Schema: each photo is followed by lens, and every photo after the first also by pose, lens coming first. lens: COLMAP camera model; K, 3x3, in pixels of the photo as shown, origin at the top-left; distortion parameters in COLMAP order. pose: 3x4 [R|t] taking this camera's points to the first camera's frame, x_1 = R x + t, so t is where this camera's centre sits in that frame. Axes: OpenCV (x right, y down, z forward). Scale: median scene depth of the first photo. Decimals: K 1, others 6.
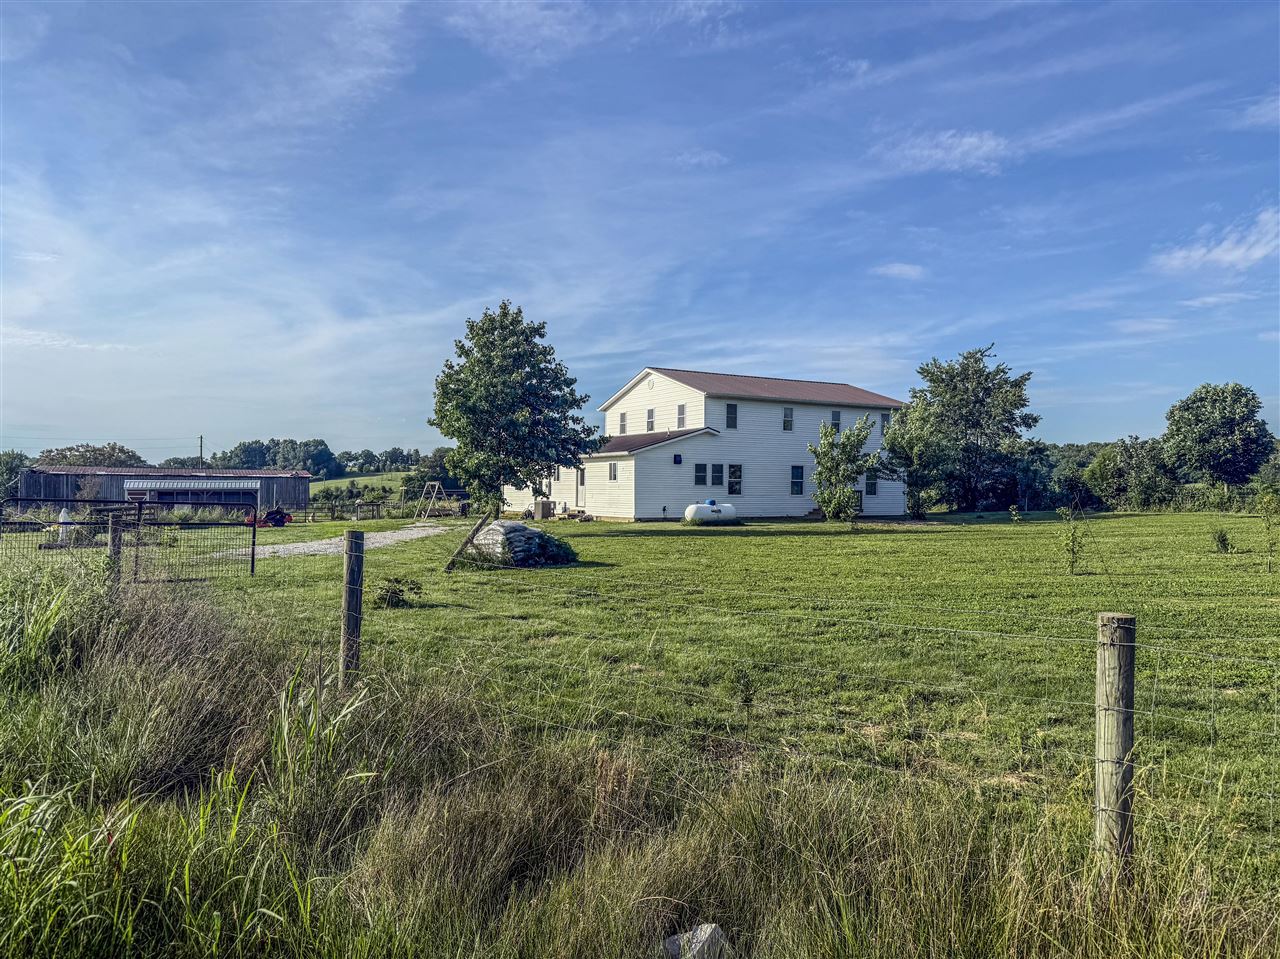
lens RADIAL K [[903.9, 0, 640.0], [0, 903.9, 479.5], [0, 0, 1]] dist [0.067841, -0.113900]
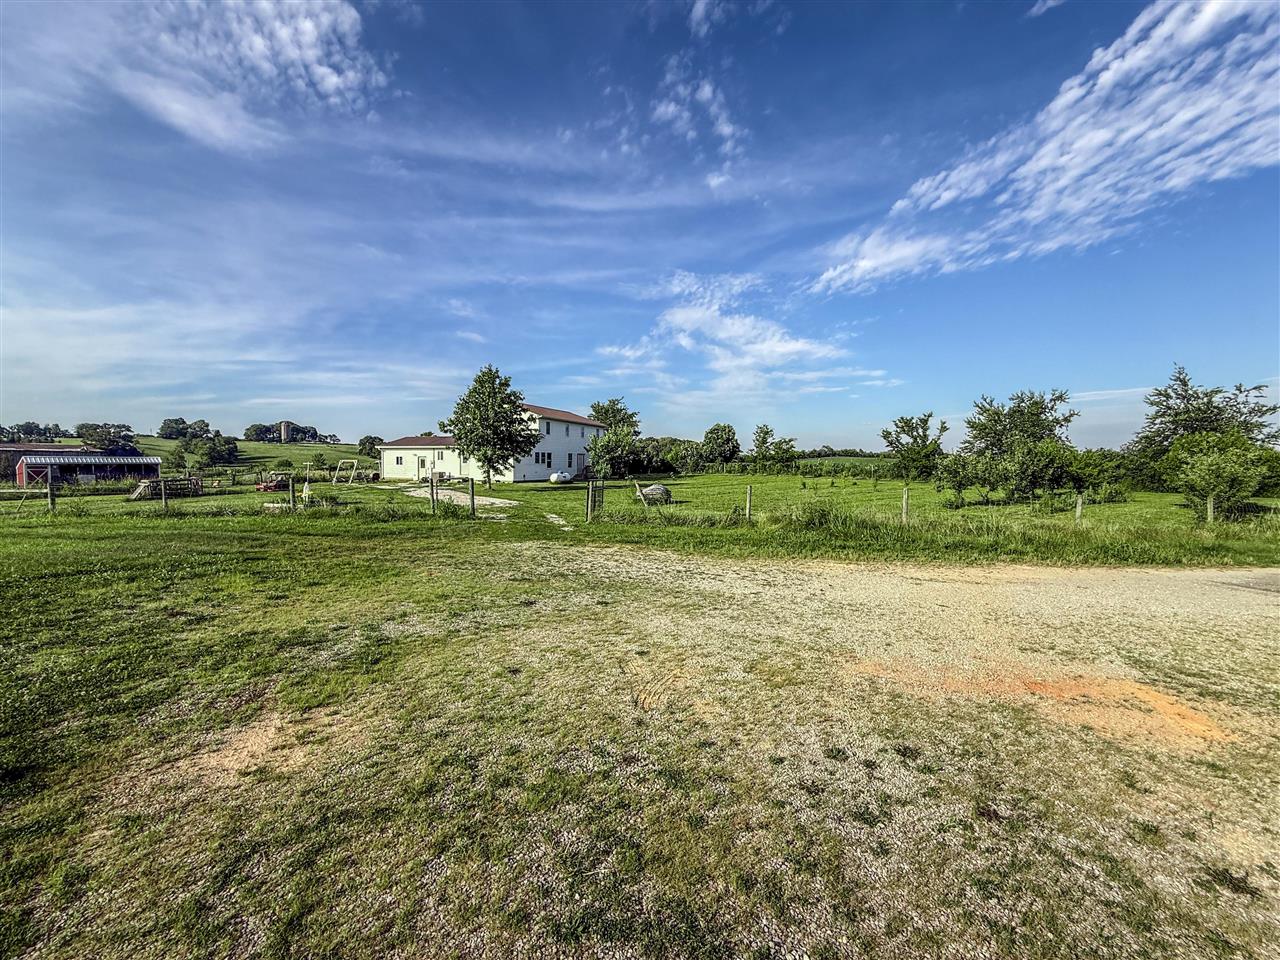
lens RADIAL K [[506.4, 0, 635.8], [0, 506.4, 529.4], [0, 0, 1]] dist [-0.001753, -0.000153]
pose [[0.803994, -0.075994, 0.589761, -0.386021], [-0.012290, 0.989465, 0.144252, -0.011957], [-0.594510, -0.123226, 0.794590, -0.022753]]
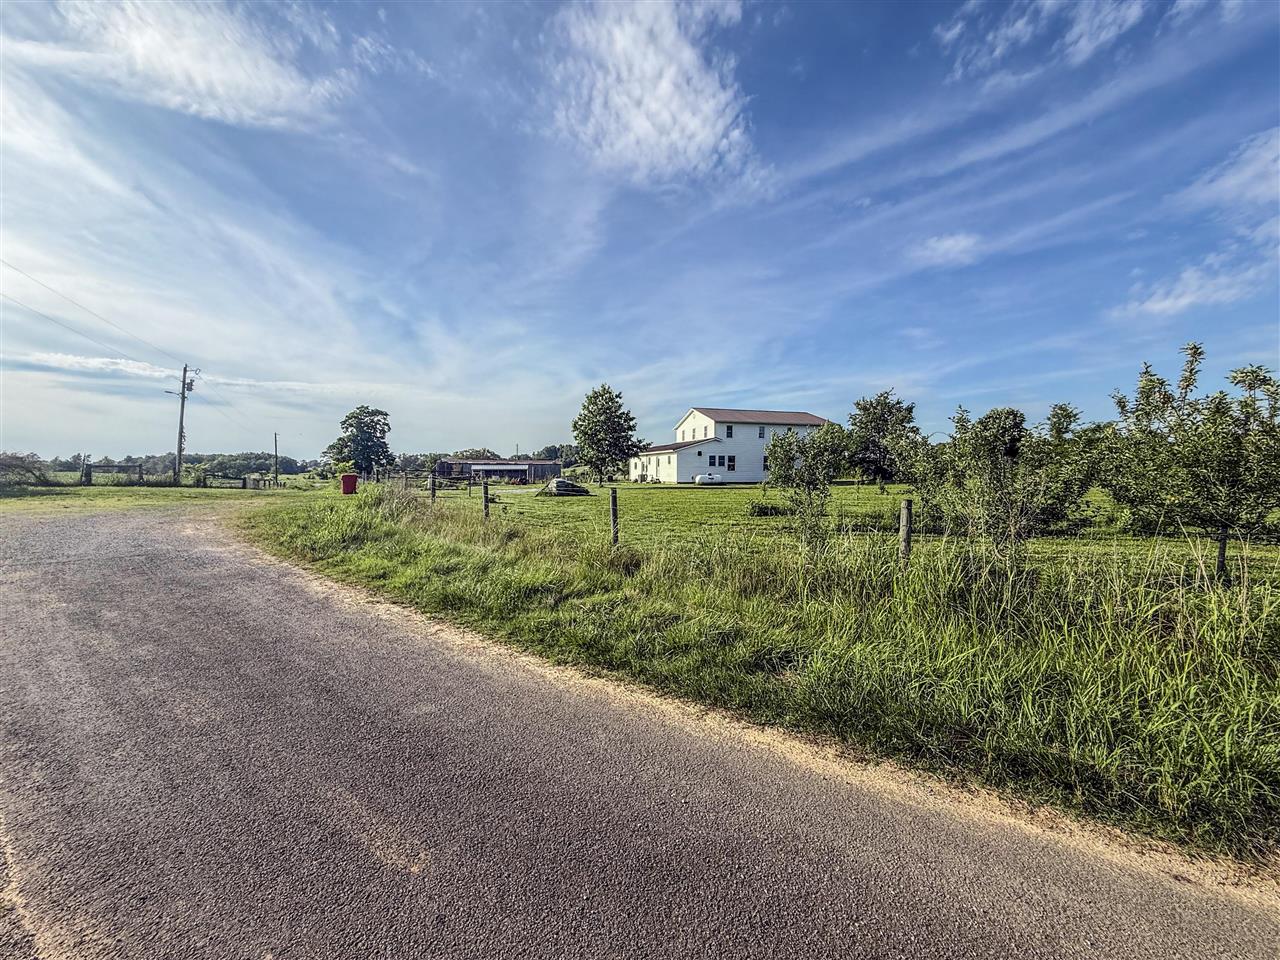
lens RADIAL K [[506.4, 0, 635.8], [0, 506.4, 529.4], [0, 0, 1]] dist [-0.001753, -0.000153]
pose [[0.971717, 0.024434, -0.234880, 0.156422], [0.005590, 0.991974, 0.126318, 0.002123], [0.236081, -0.124059, 0.963782, -0.150374]]
